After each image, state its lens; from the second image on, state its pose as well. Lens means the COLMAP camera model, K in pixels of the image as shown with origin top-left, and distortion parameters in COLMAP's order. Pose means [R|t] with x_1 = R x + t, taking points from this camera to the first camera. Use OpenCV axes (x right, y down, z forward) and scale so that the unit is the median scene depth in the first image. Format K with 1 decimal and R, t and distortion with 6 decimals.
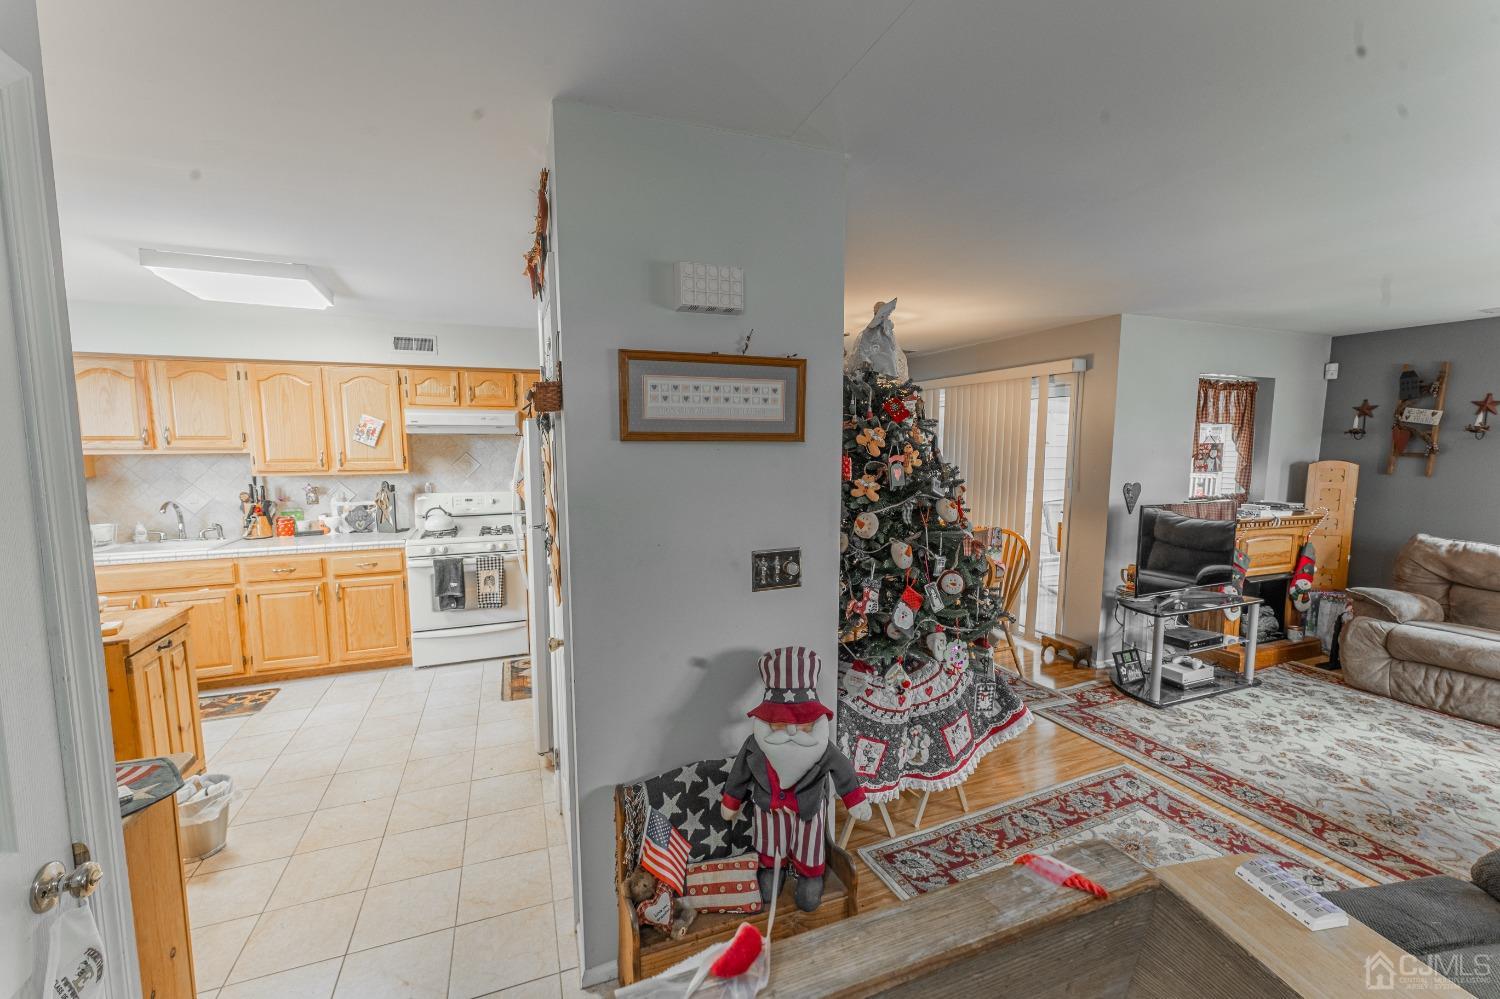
lens RADIAL K [[599.2, 0, 745.5], [0, 599.2, 509.3], [0, 0, 1]] dist [0.000417, 0.000360]
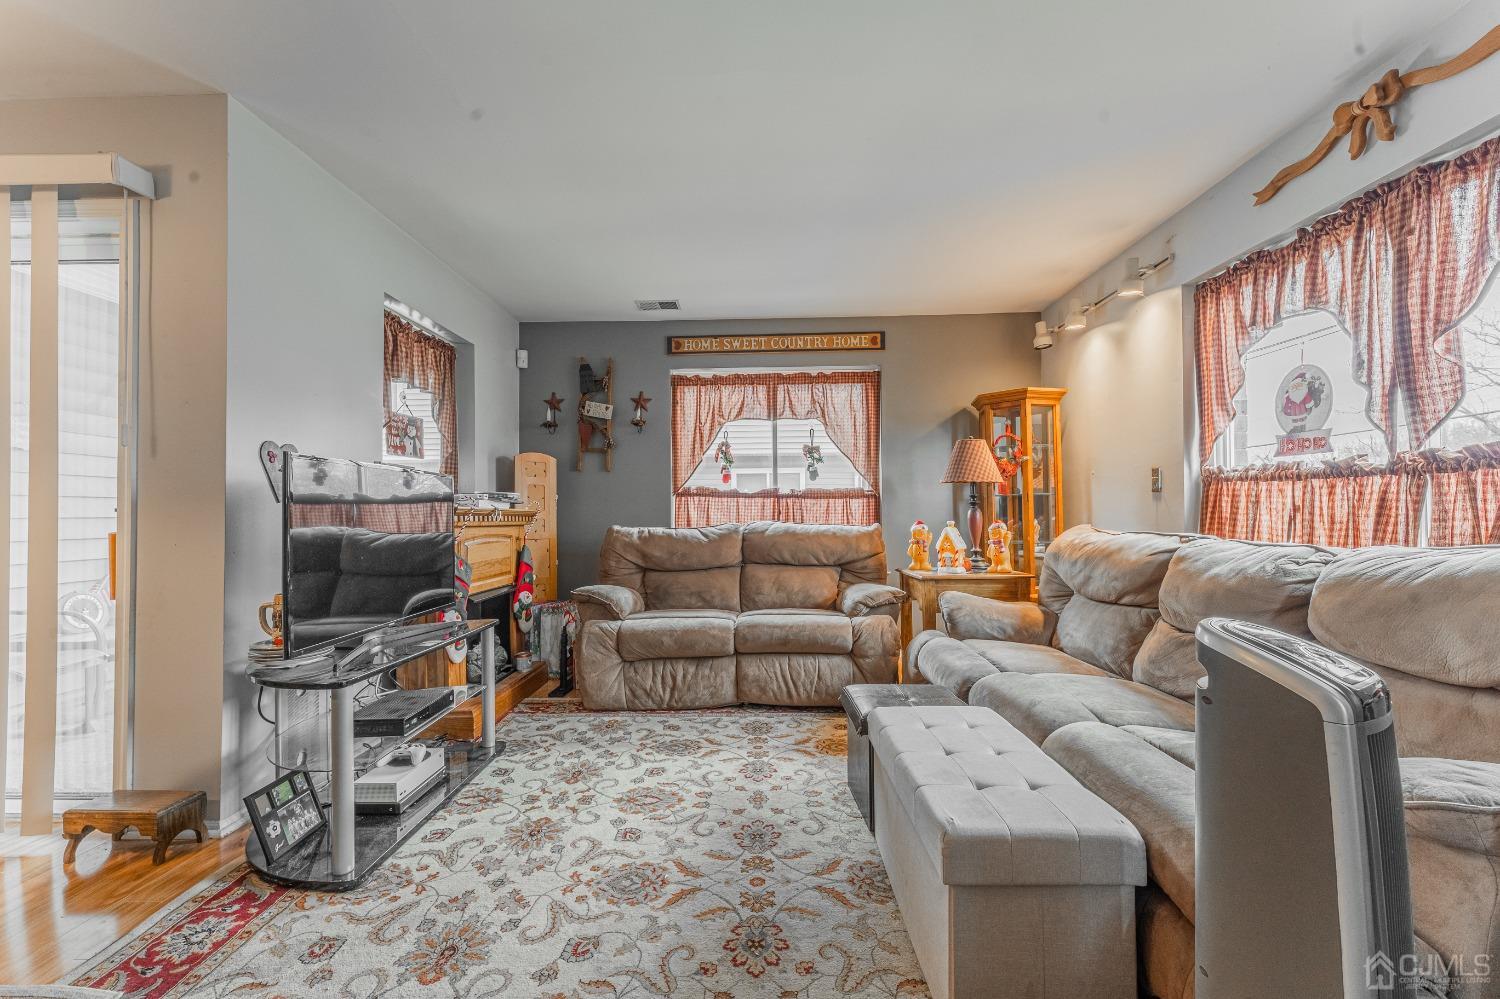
lens RADIAL K [[599.2, 0, 745.5], [0, 599.2, 509.3], [0, 0, 1]] dist [0.000417, 0.000360]
pose [[0.382770, 0.005417, 0.923828, 0.337323], [0.106042, 0.993116, -0.049759, 0.088096], [-0.917737, 0.117011, 0.379561, 0.460189]]
